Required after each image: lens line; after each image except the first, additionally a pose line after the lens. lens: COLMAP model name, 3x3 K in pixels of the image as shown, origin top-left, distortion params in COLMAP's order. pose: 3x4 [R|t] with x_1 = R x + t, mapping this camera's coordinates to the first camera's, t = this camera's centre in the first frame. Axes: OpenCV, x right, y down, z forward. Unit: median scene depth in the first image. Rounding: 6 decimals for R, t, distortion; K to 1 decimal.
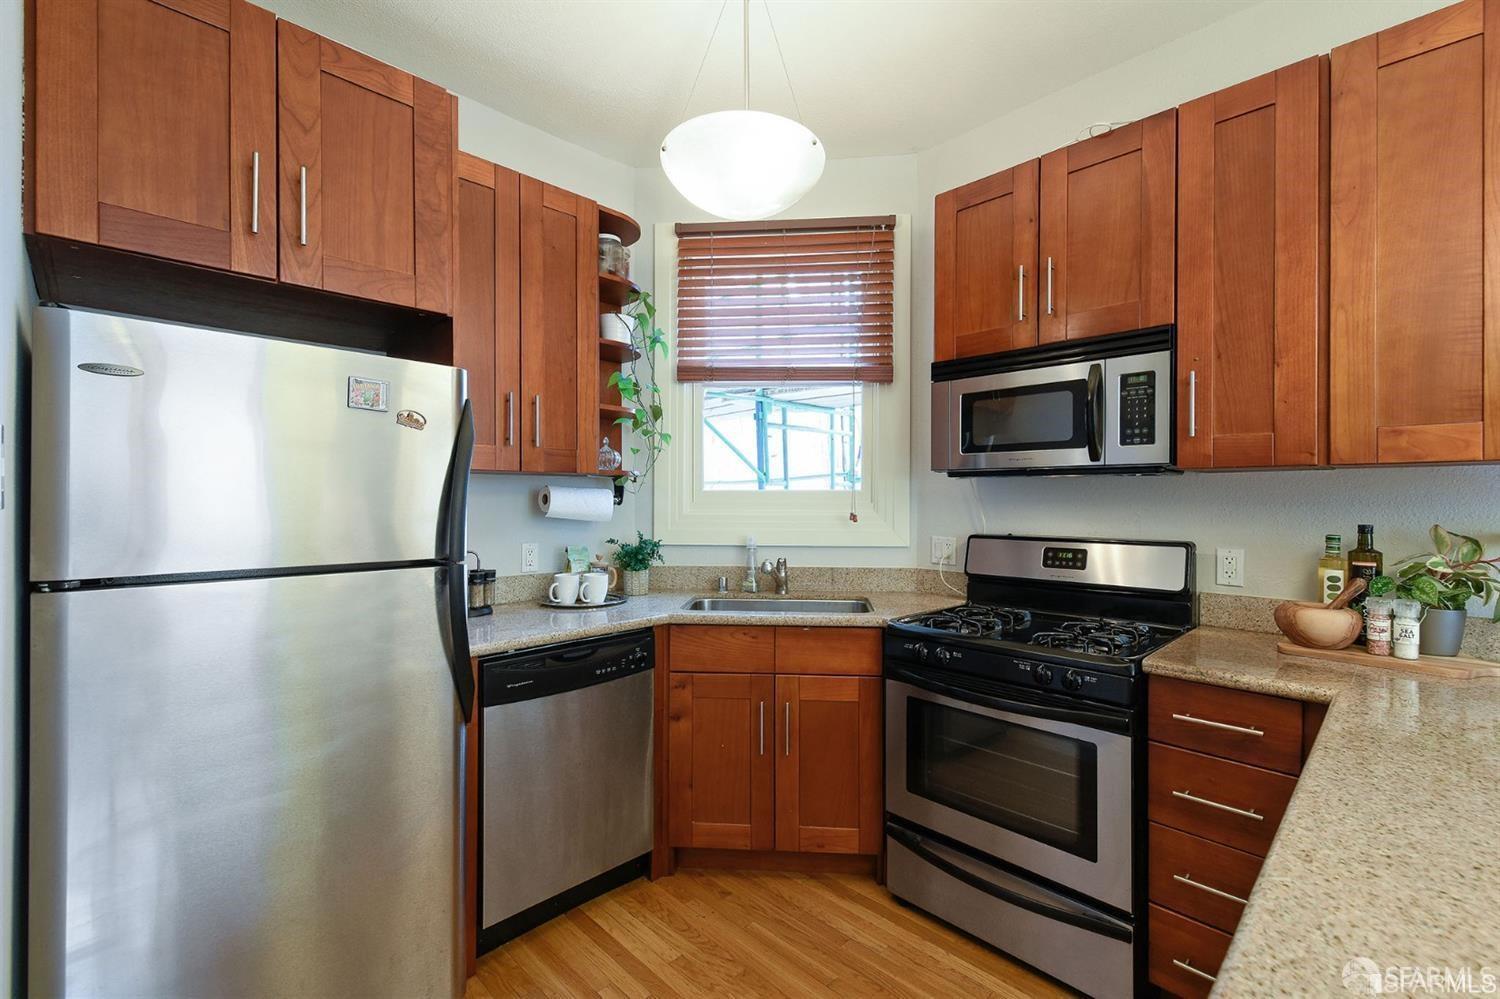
lens RADIAL K [[669.0, 0, 723.2], [0, 669.0, 499.6], [0, 0, 1]] dist [0.002687, -0.000086]
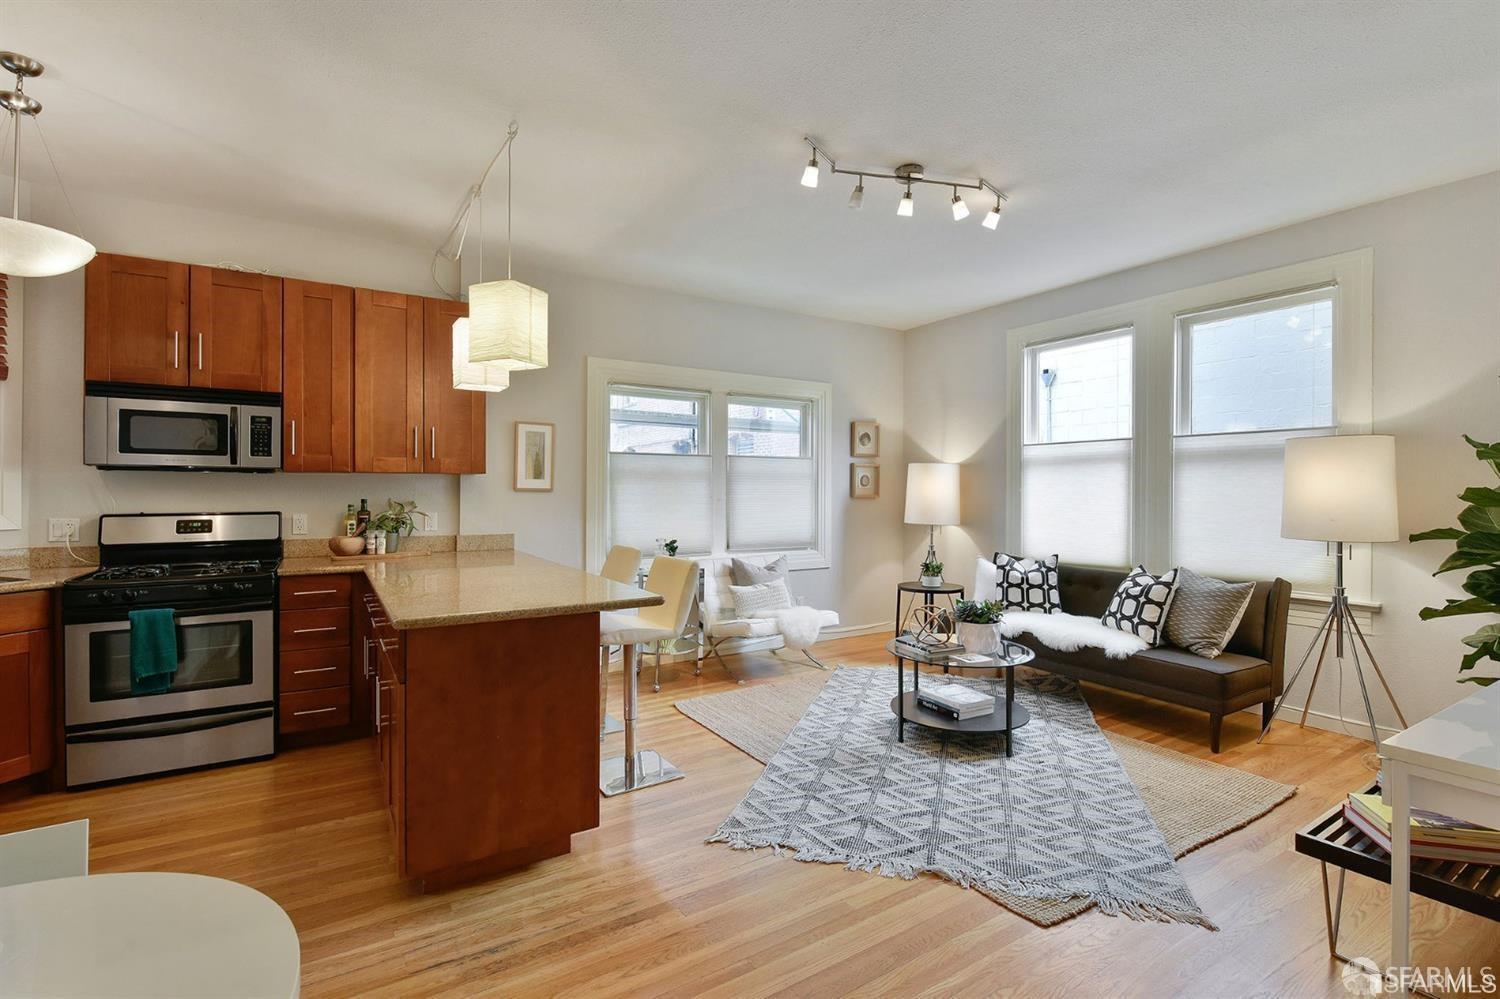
lens RADIAL K [[653.2, 0, 758.7], [0, 653.2, 490.7], [0, 0, 1]] dist [0.000684, 0.000032]
pose [[0.191877, -0.002563, 0.981416, -0.725621], [-0.001305, 0.999995, 0.002866, 0.002213], [-0.981418, -0.001831, 0.191873, -0.550994]]
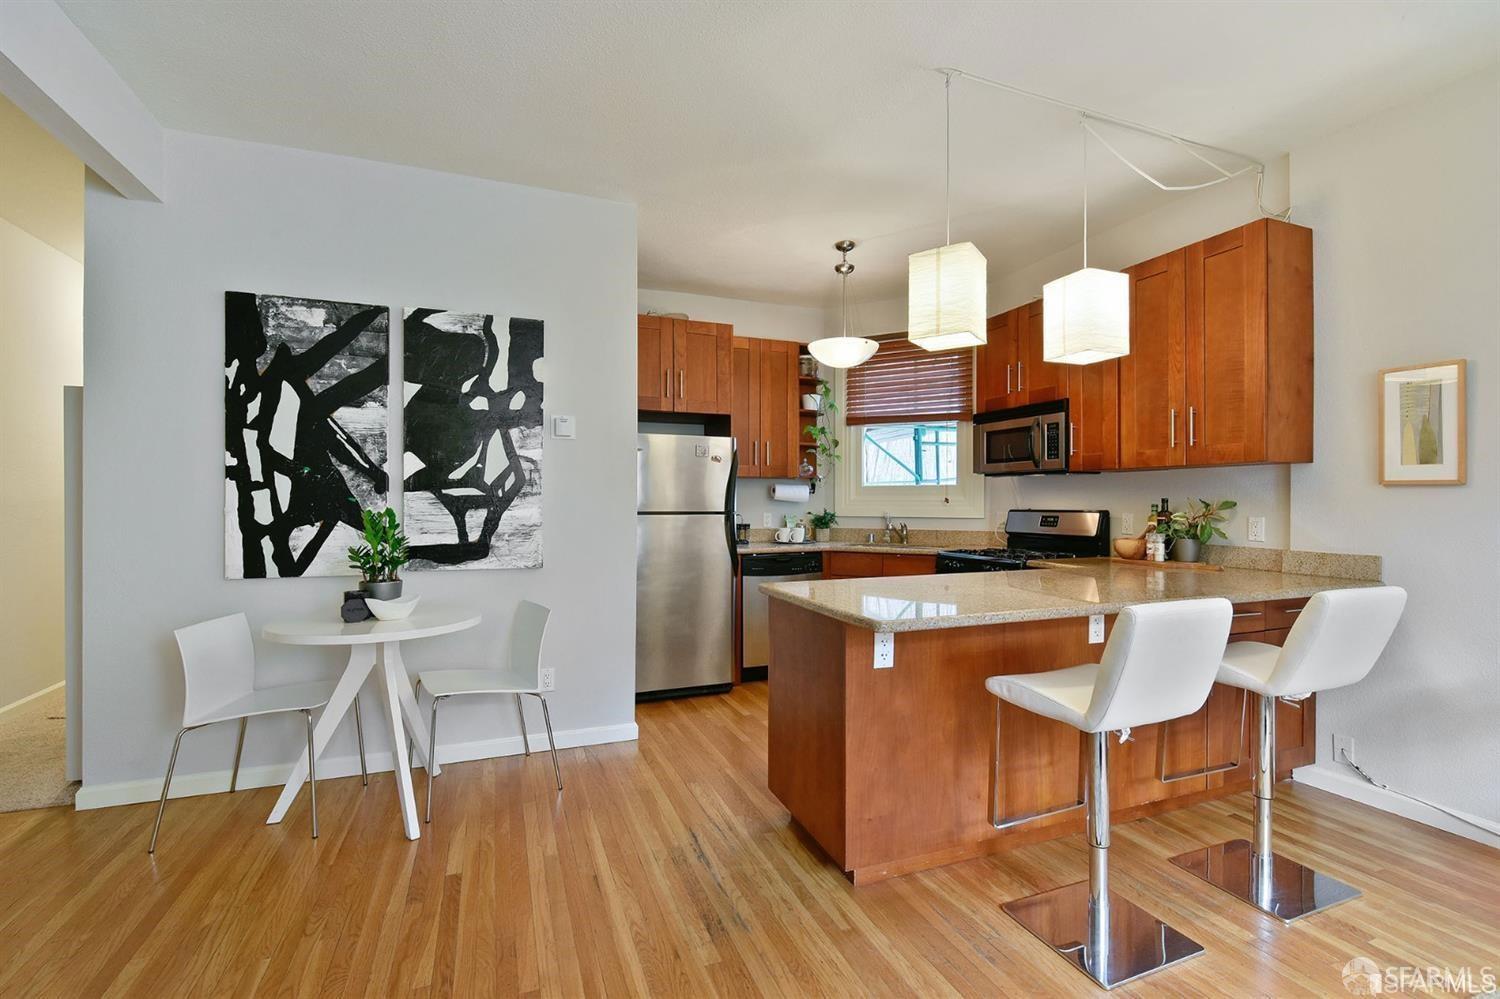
lens RADIAL K [[653.4, 0, 750.0], [0, 653.4, 499.5], [0, 0, 1]] dist [0.000343, -0.000055]
pose [[0.935927, -0.003162, -0.352179, 0.401968], [0.002577, 0.999994, -0.002132, 0.033763], [0.352184, 0.001088, 0.935930, -0.969593]]
